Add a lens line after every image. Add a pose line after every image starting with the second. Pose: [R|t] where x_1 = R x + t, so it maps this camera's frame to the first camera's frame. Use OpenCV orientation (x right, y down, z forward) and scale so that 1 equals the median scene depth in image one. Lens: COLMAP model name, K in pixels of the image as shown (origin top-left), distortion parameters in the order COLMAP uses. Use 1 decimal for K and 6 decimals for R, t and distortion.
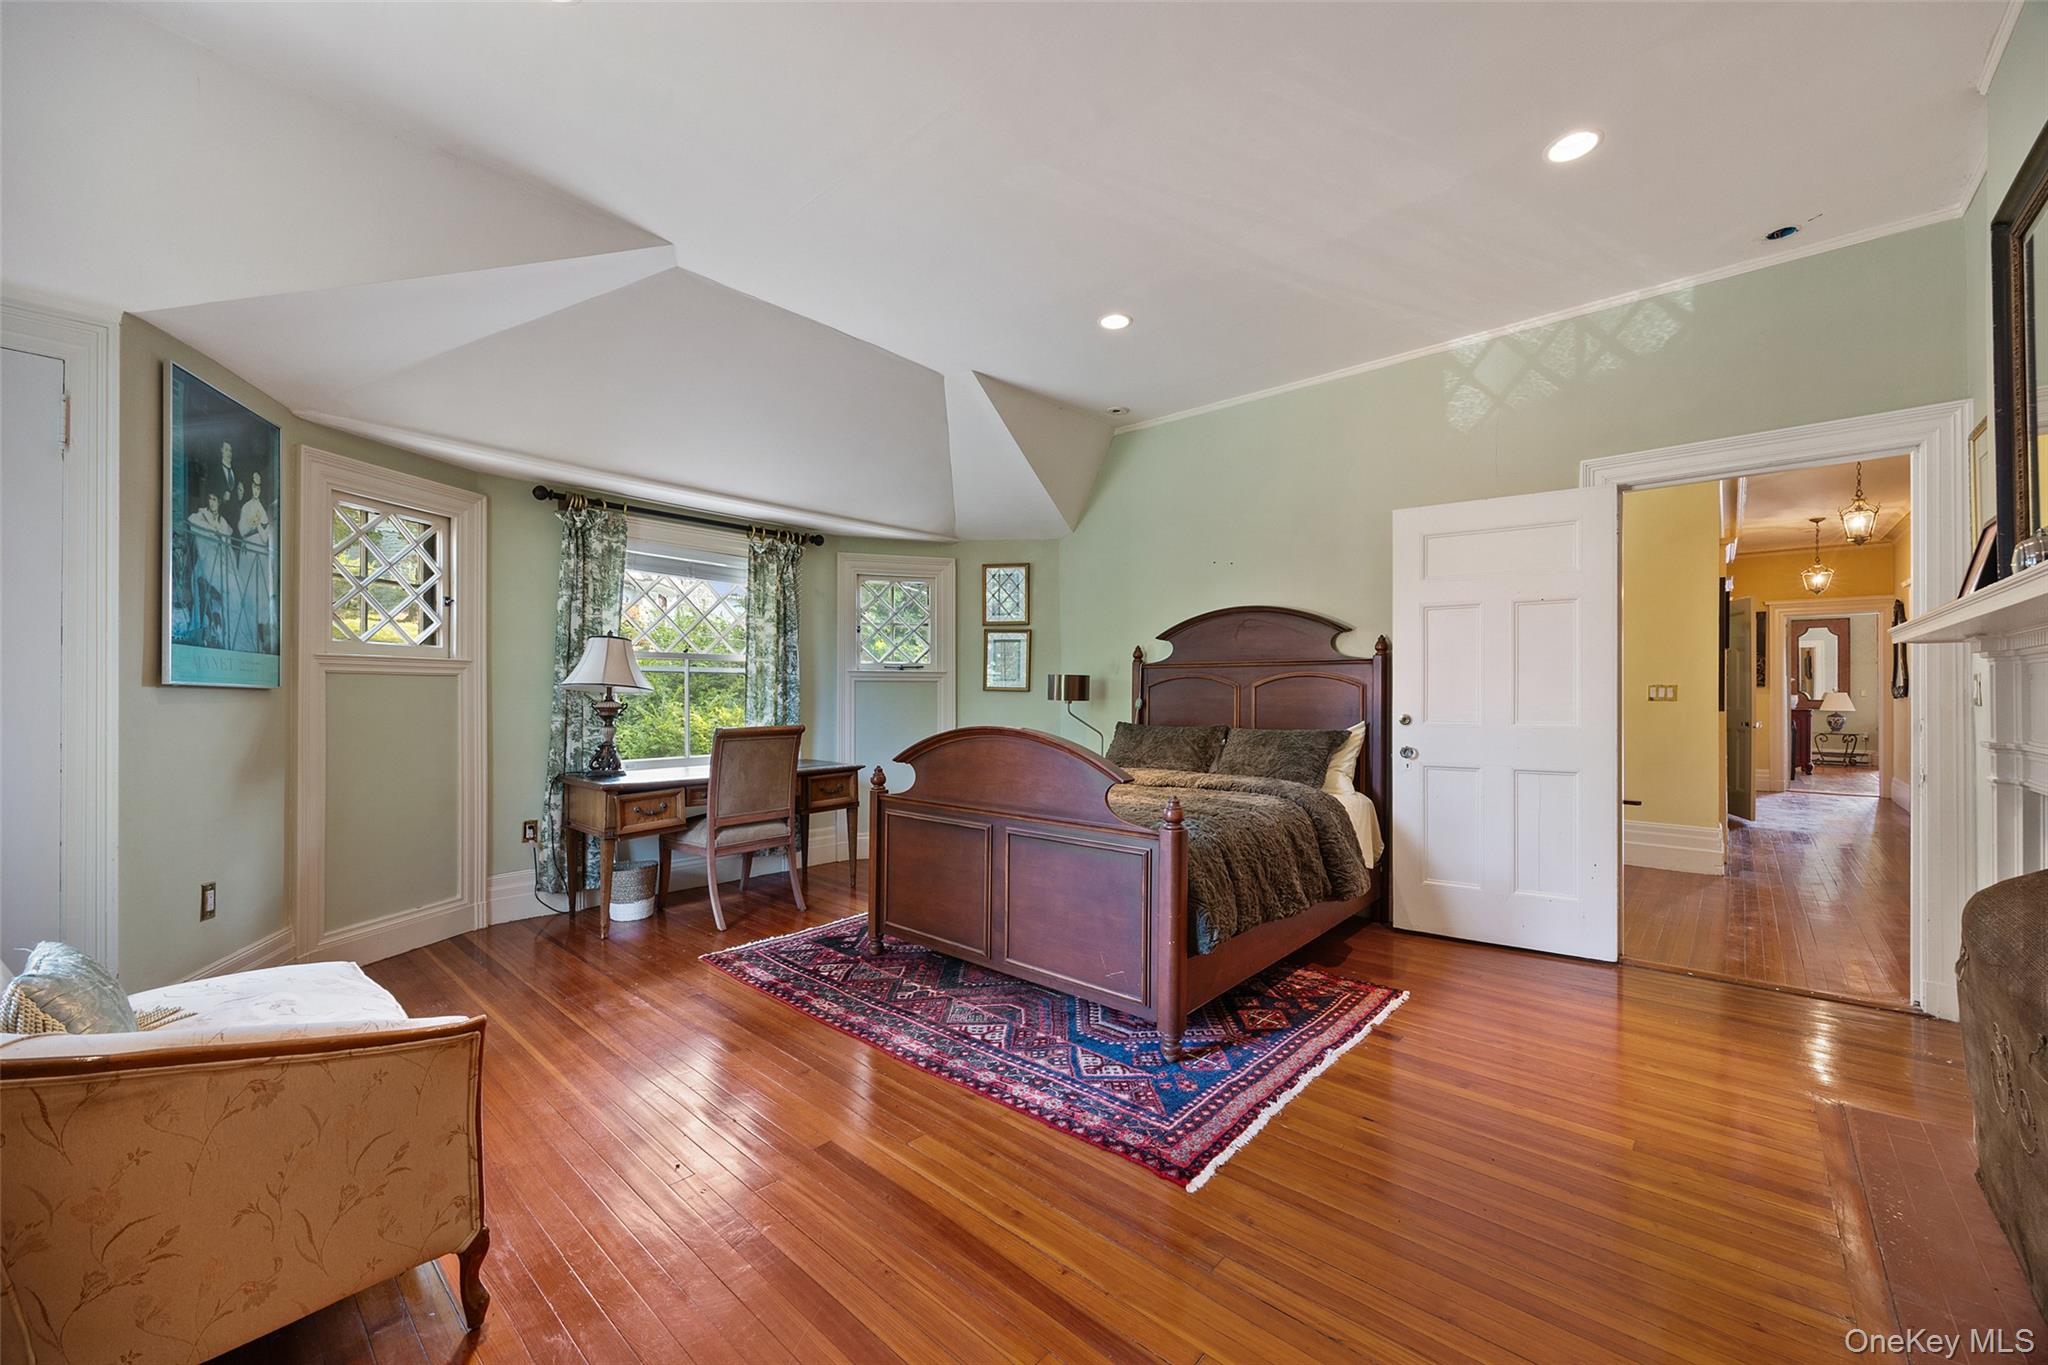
lens RADIAL K [[787.9, 0, 1030.4], [0, 787.9, 689.3], [0, 0, 1]] dist [-0.001677, 0.000094]
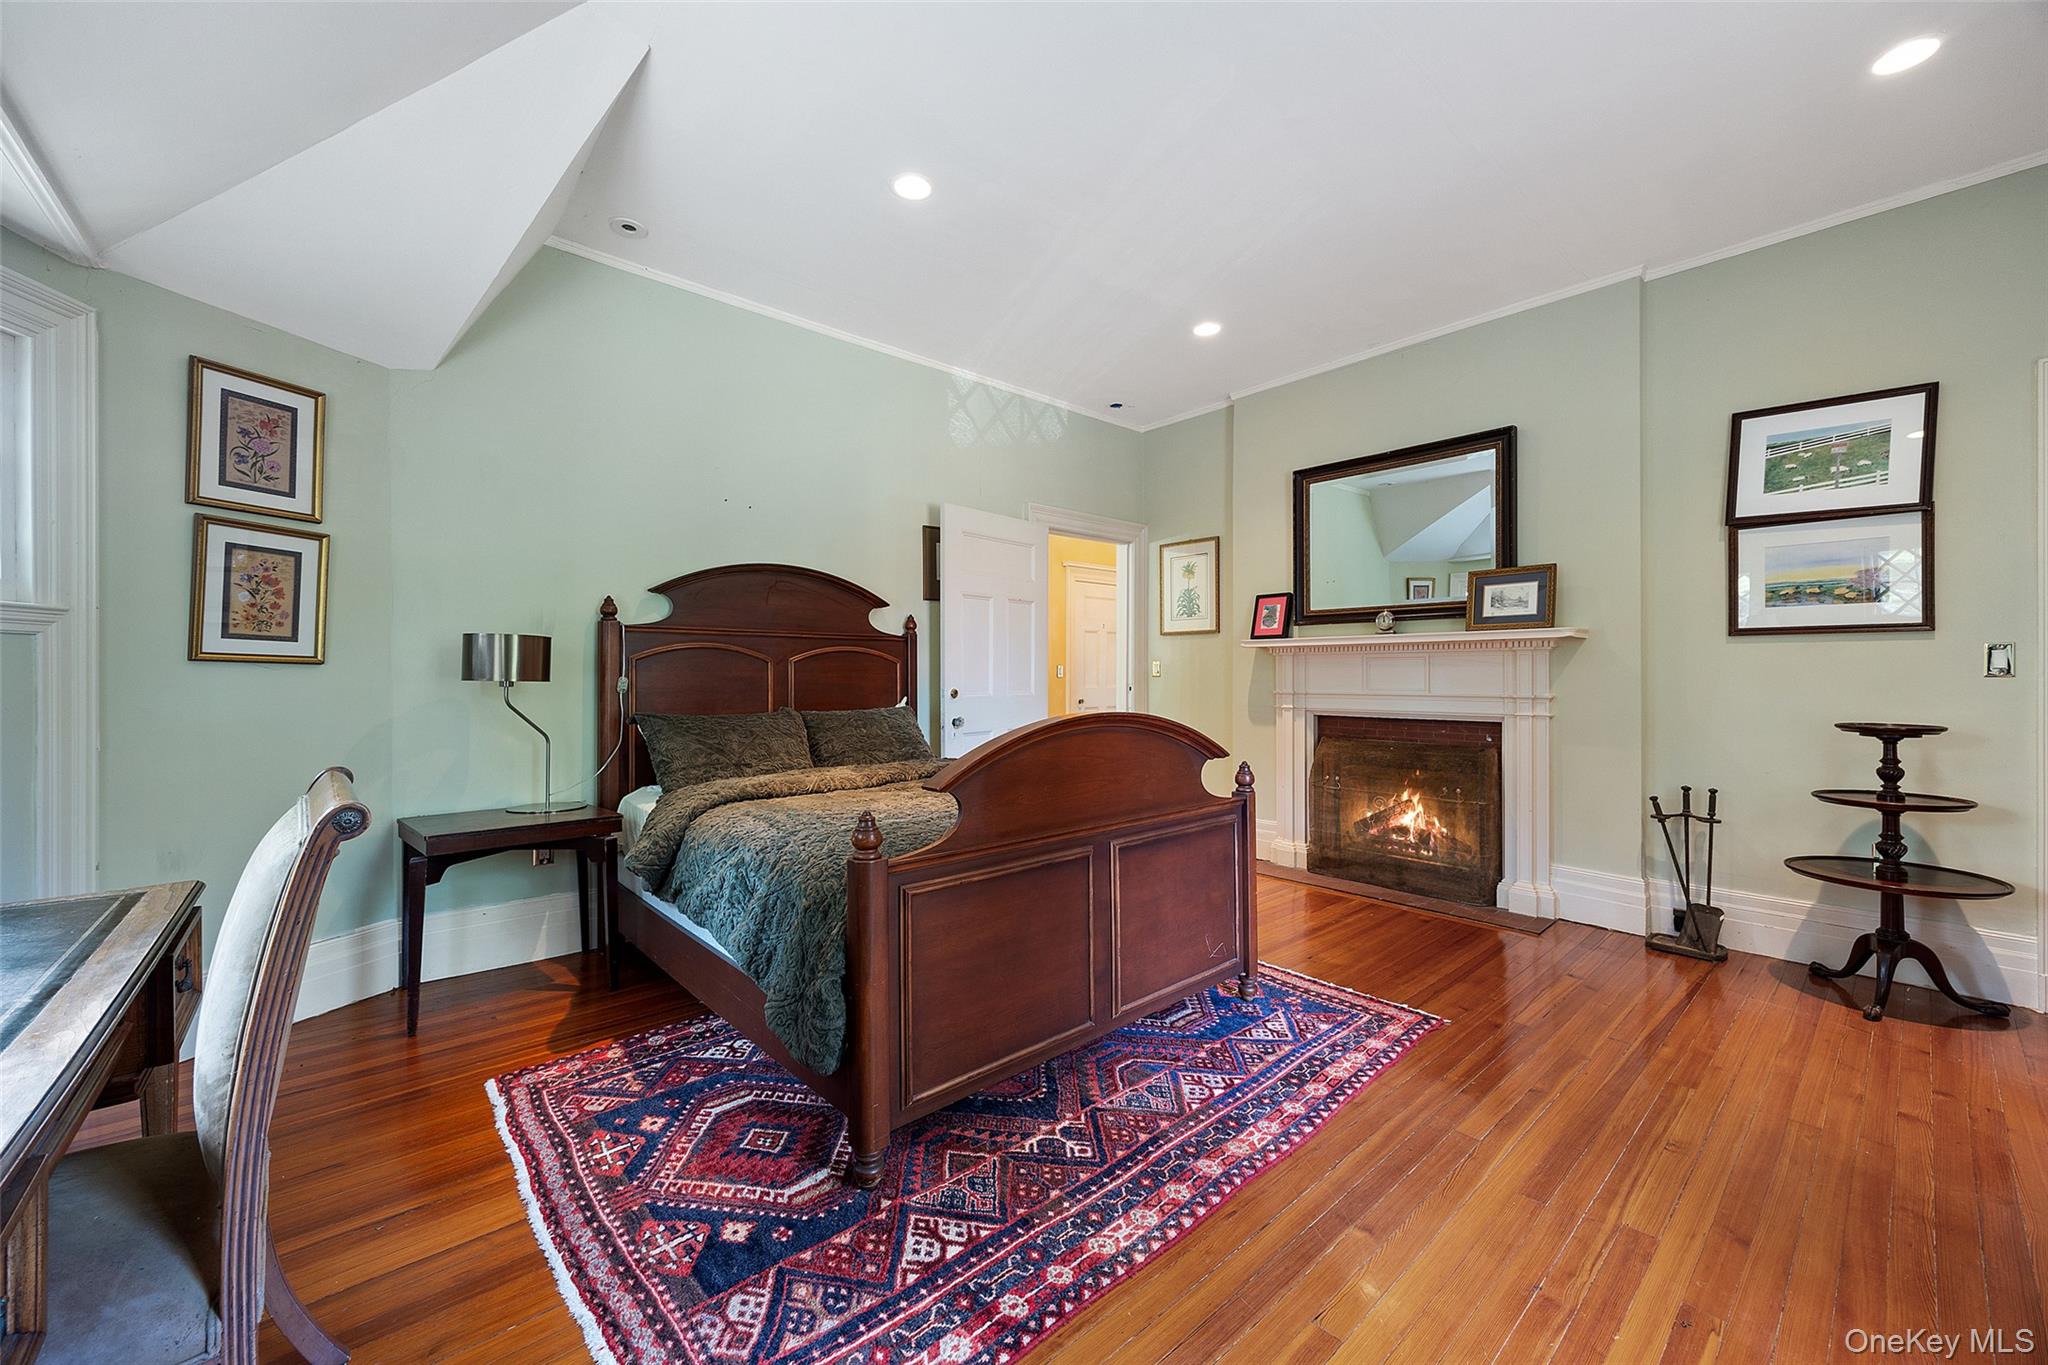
lens RADIAL K [[787.9, 0, 1031.8], [0, 787.9, 668.7], [0, 0, 1]] dist [-0.001677, 0.000094]
pose [[0.116209, 0.002152, 0.993223, -0.732297], [-0.005620, 0.999983, -0.001509, 0.006310], [-0.993209, -0.005406, 0.116219, 0.898267]]
